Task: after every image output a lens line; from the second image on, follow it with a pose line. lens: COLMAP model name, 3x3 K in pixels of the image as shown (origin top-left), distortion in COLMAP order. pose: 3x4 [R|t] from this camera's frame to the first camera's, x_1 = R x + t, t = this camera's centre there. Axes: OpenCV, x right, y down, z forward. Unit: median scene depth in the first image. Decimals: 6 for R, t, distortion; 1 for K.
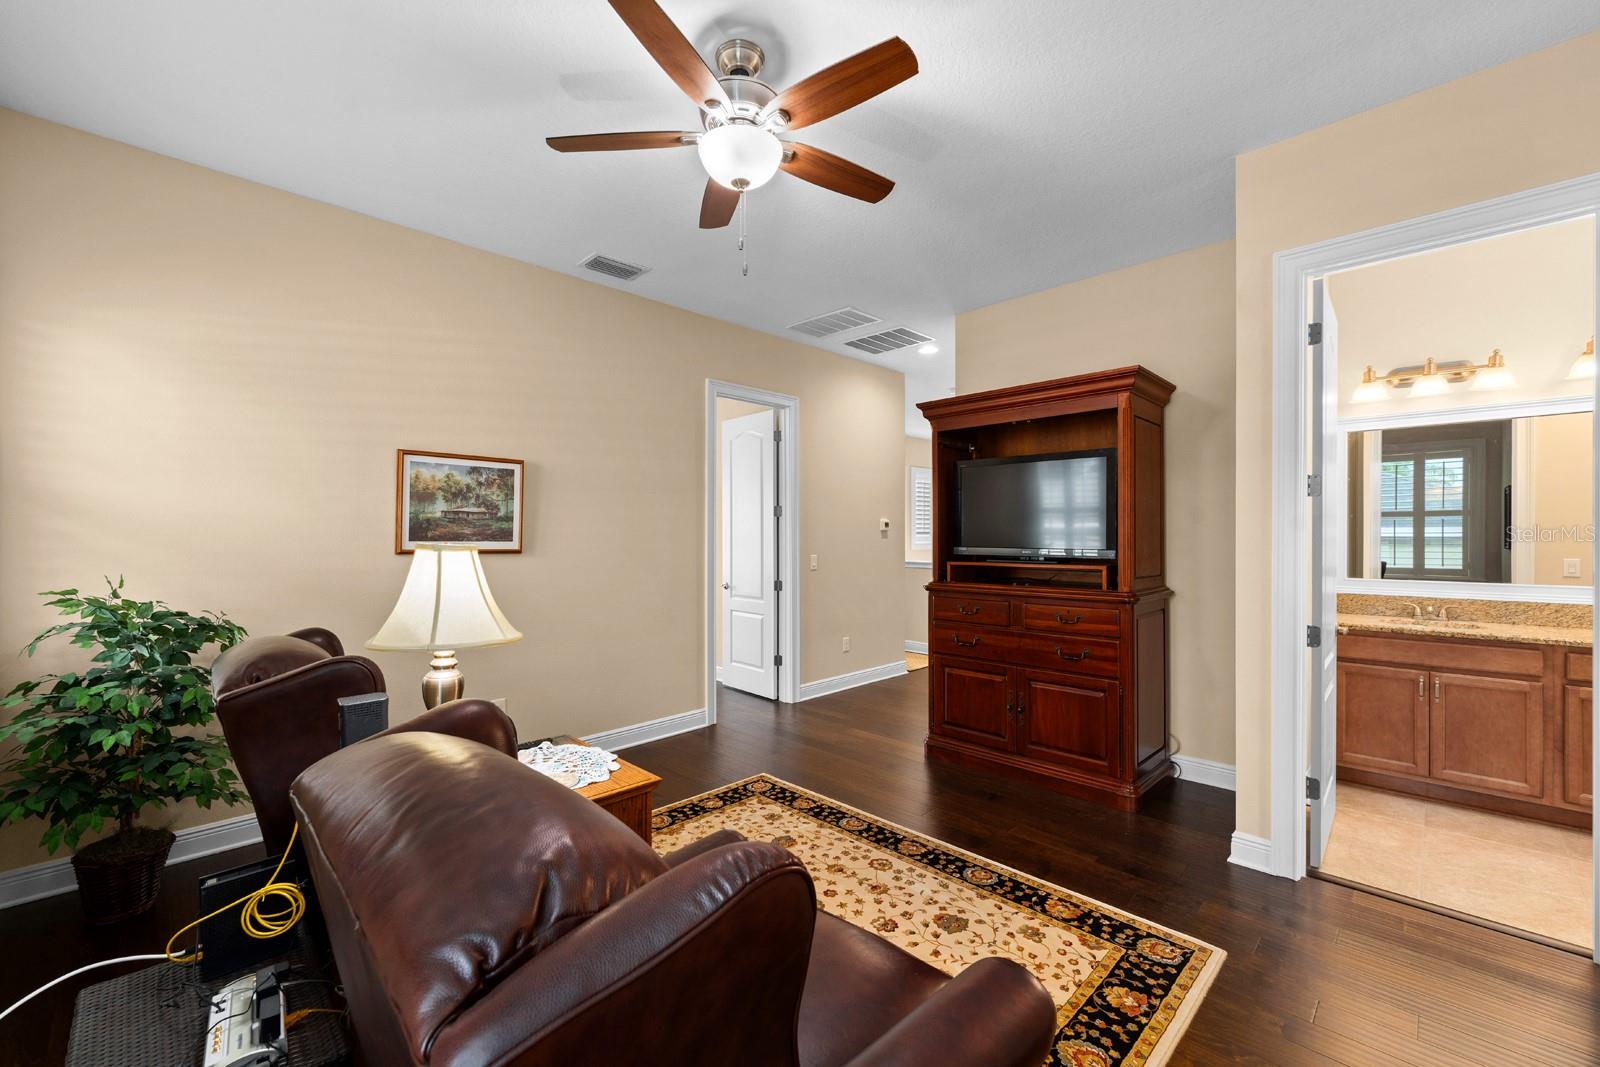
lens RADIAL K [[649.8, 0, 784.2], [0, 649.8, 533.0], [0, 0, 1]] dist [-0.000477, -0.000306]
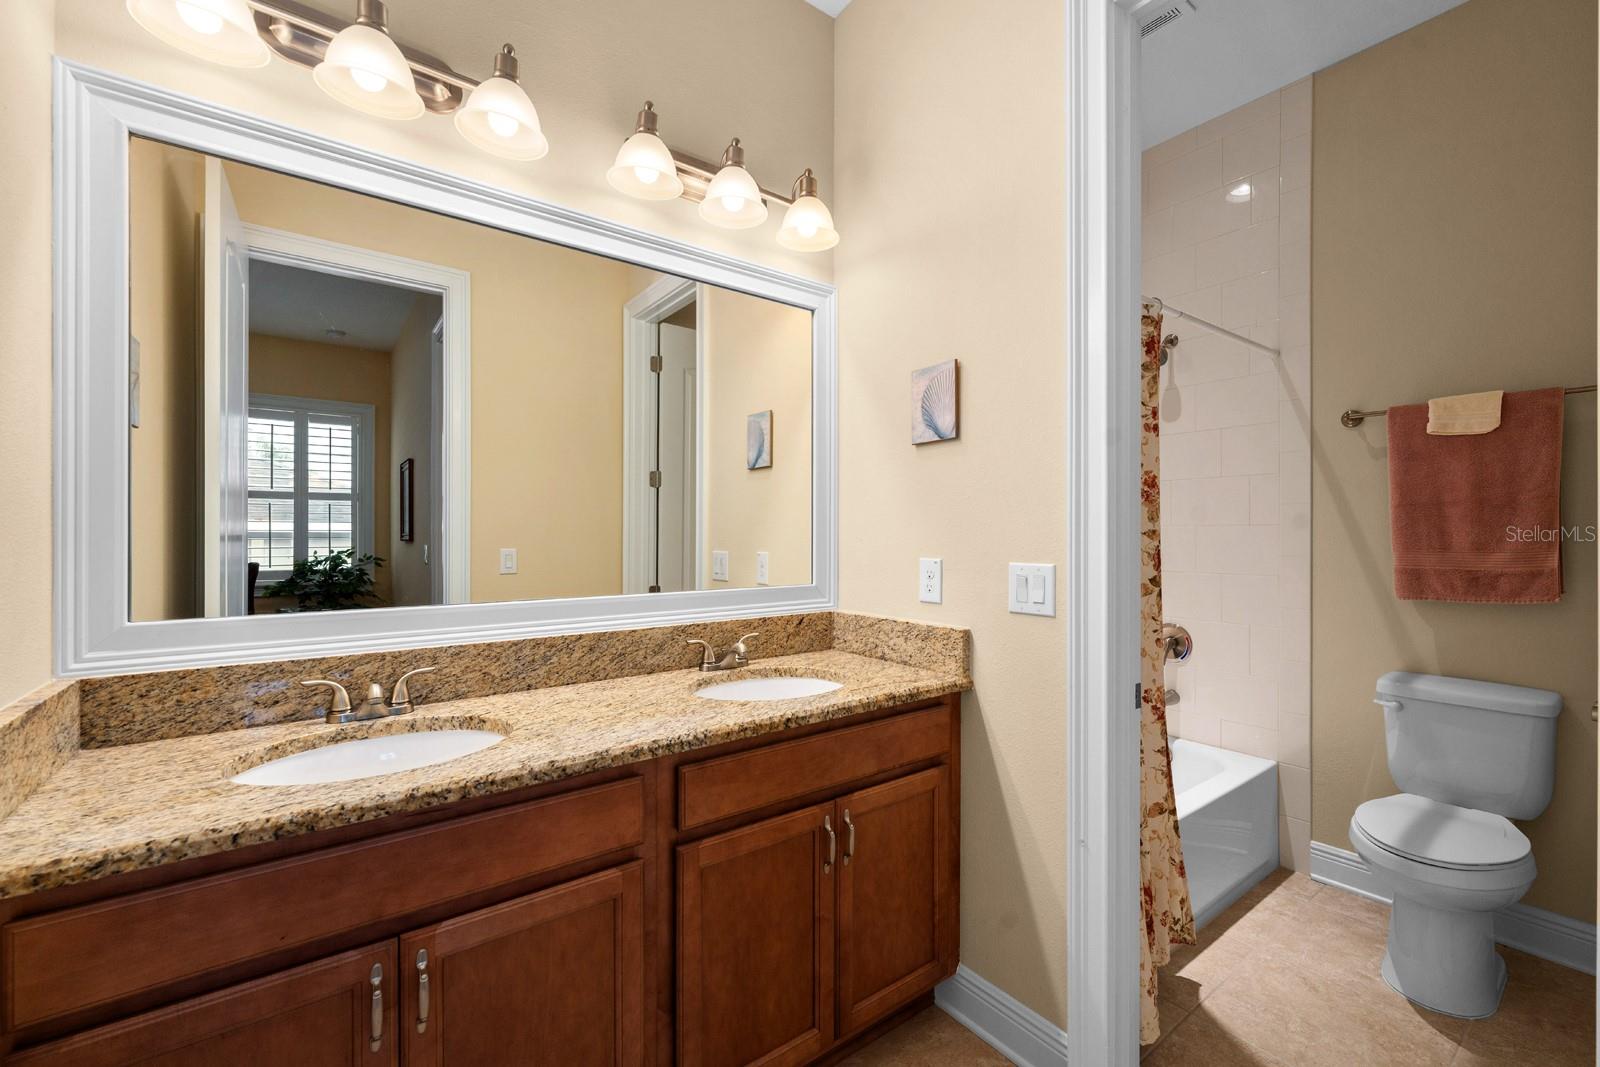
lens RADIAL K [[649.8, 0, 790.3], [0, 649.8, 532.4], [0, 0, 1]] dist [-0.000477, -0.000306]
pose [[0.137492, 0.000445, 0.990503, 0.666733], [0.009777, 0.999951, -0.001806, 0.032586], [-0.990455, 0.009933, 0.137481, 0.716639]]
